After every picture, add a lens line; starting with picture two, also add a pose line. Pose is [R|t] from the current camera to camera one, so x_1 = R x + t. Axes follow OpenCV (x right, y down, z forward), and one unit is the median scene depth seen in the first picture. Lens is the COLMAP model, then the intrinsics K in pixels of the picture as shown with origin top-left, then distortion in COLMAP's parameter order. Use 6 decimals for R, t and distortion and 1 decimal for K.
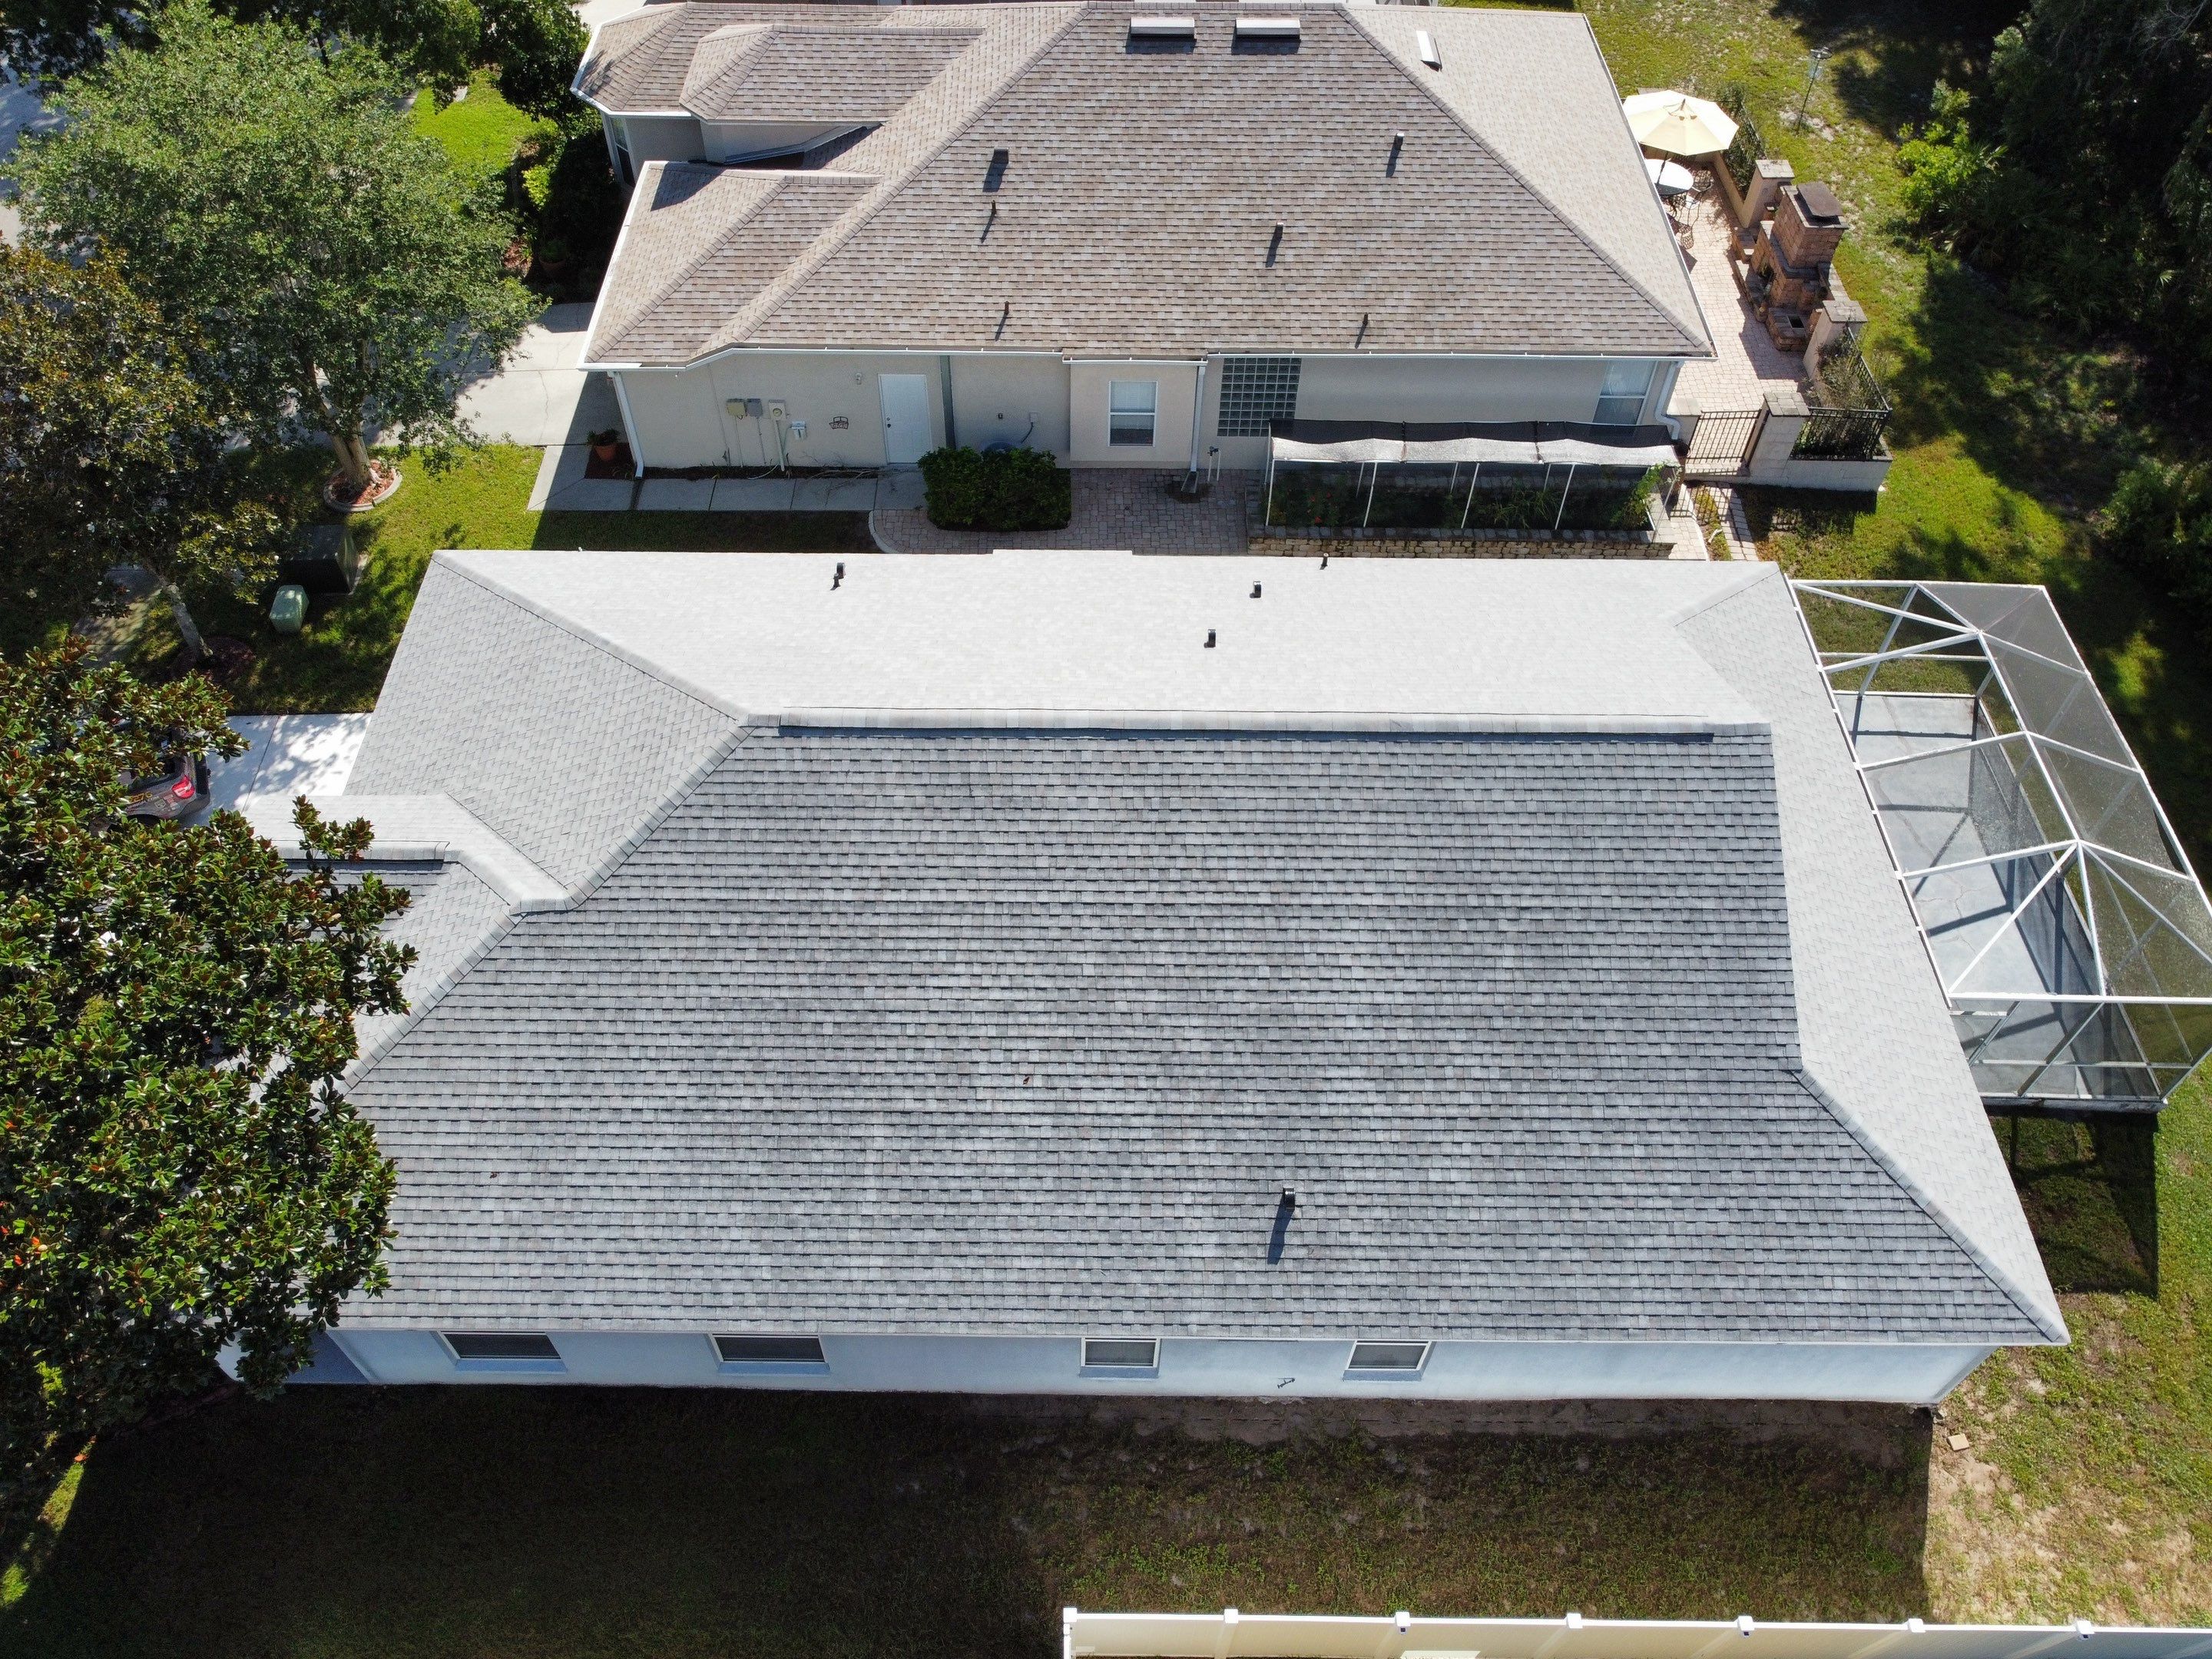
lens RADIAL K [[1668.4, 0, 1078.2], [0, 1668.4, 821.2], [0, 0, 1]] dist [0.020415, -0.023036]
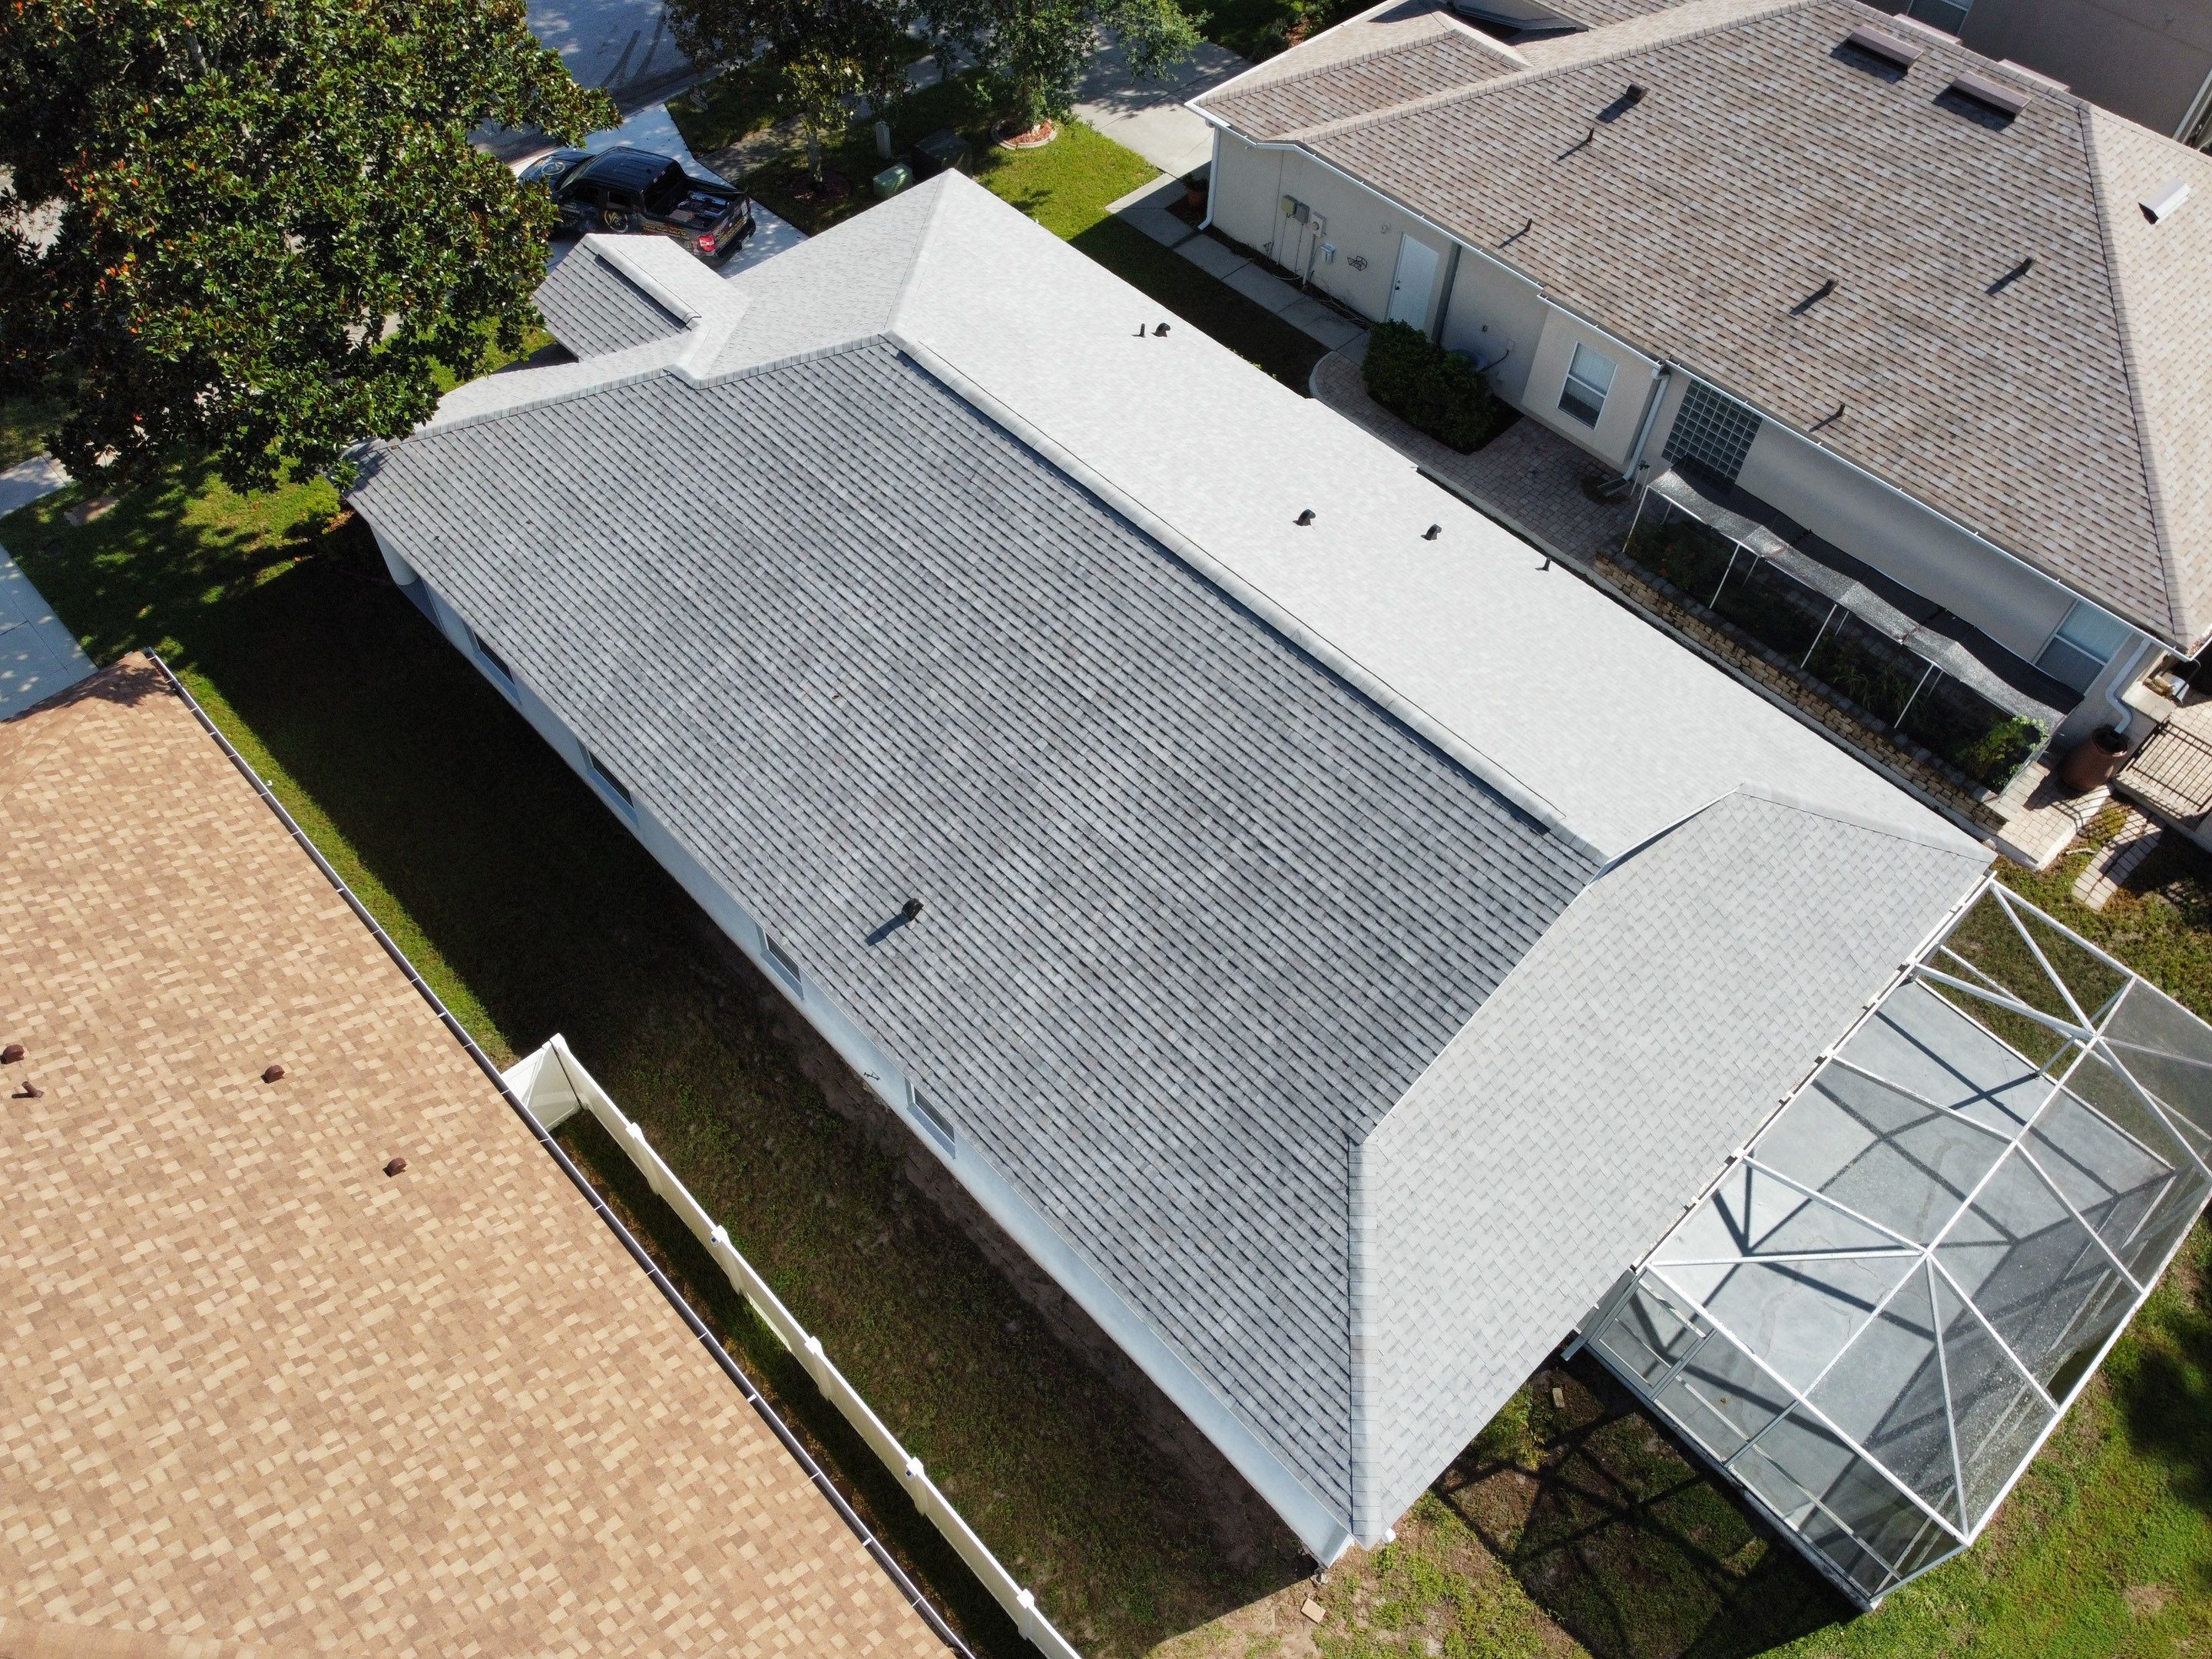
lens RADIAL K [[1668.4, 0, 1076.0], [0, 1668.4, 809.3], [0, 0, 1]] dist [0.020415, -0.023036]
pose [[0.689310, 0.585004, -0.427344, 0.596228], [-0.572547, 0.801320, 0.173427, -0.072876], [0.443894, 0.125130, 0.887300, 0.067857]]
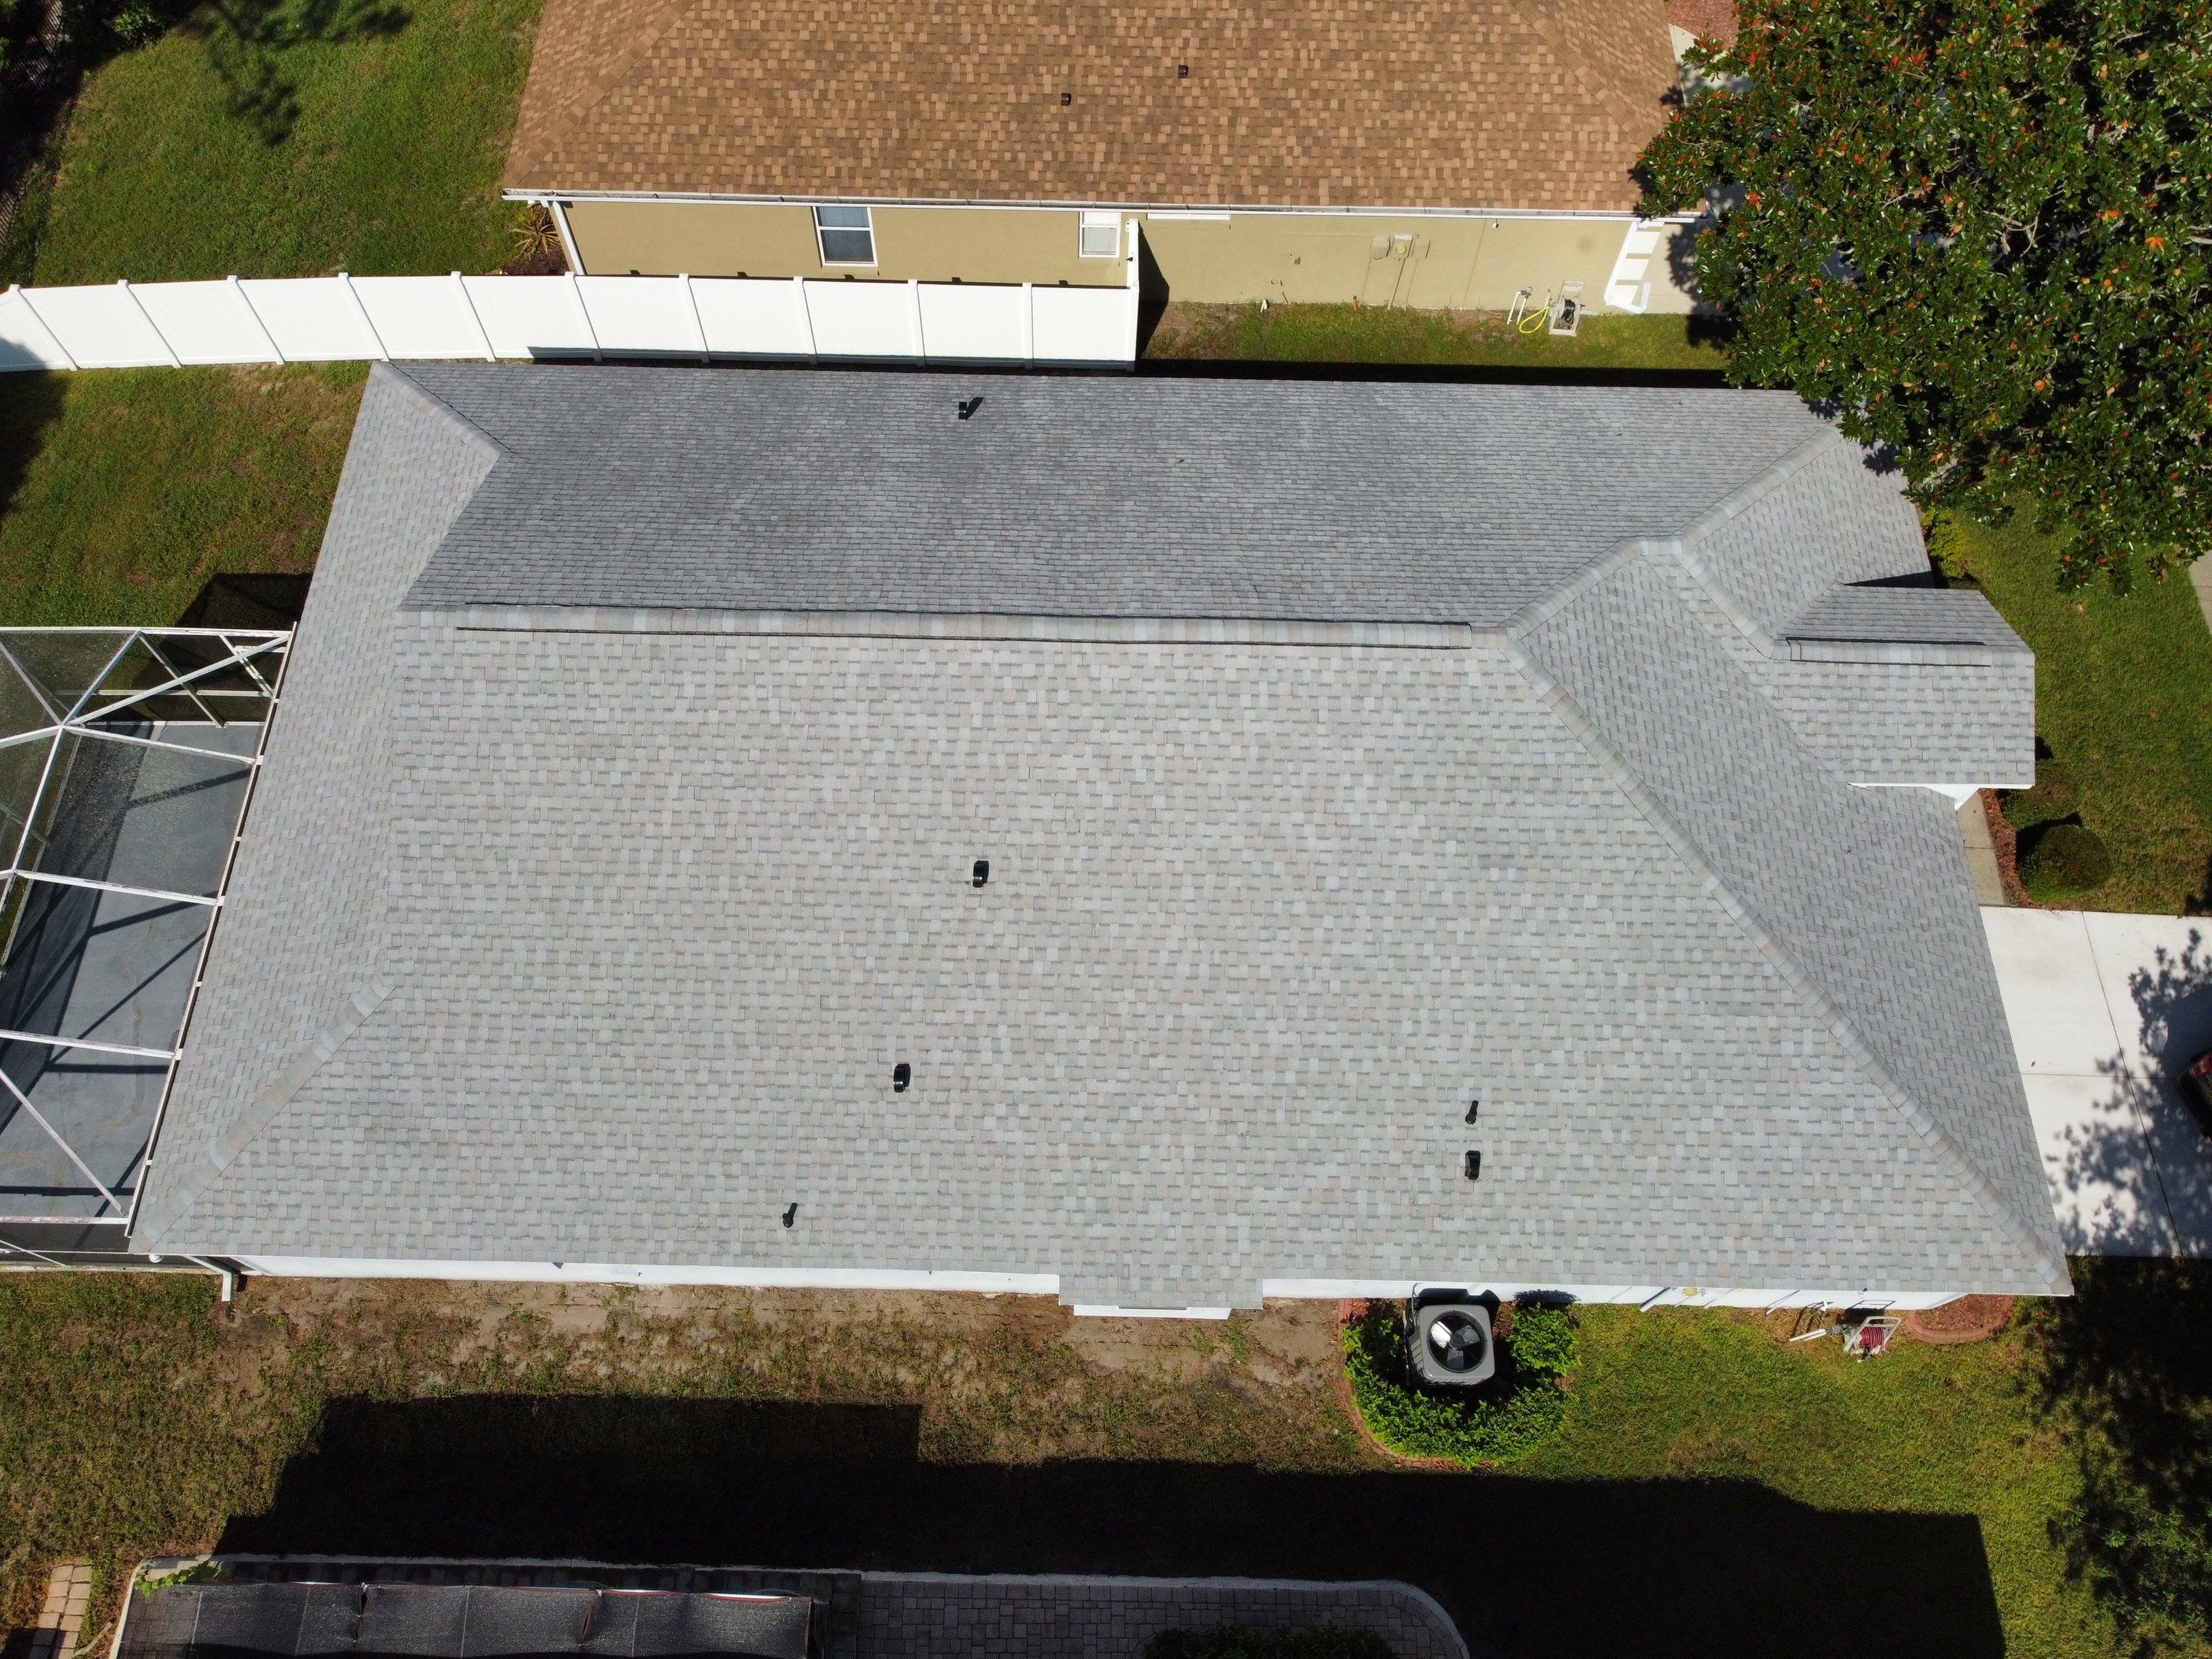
lens RADIAL K [[1668.4, 0, 1081.6], [0, 1668.4, 809.9], [0, 0, 1]] dist [0.020415, -0.023036]
pose [[-0.999870, -0.014010, -0.007962, 0.042629], [-0.001699, -0.399701, 0.916644, -0.962448], [-0.016024, 0.916539, 0.399625, 0.738999]]
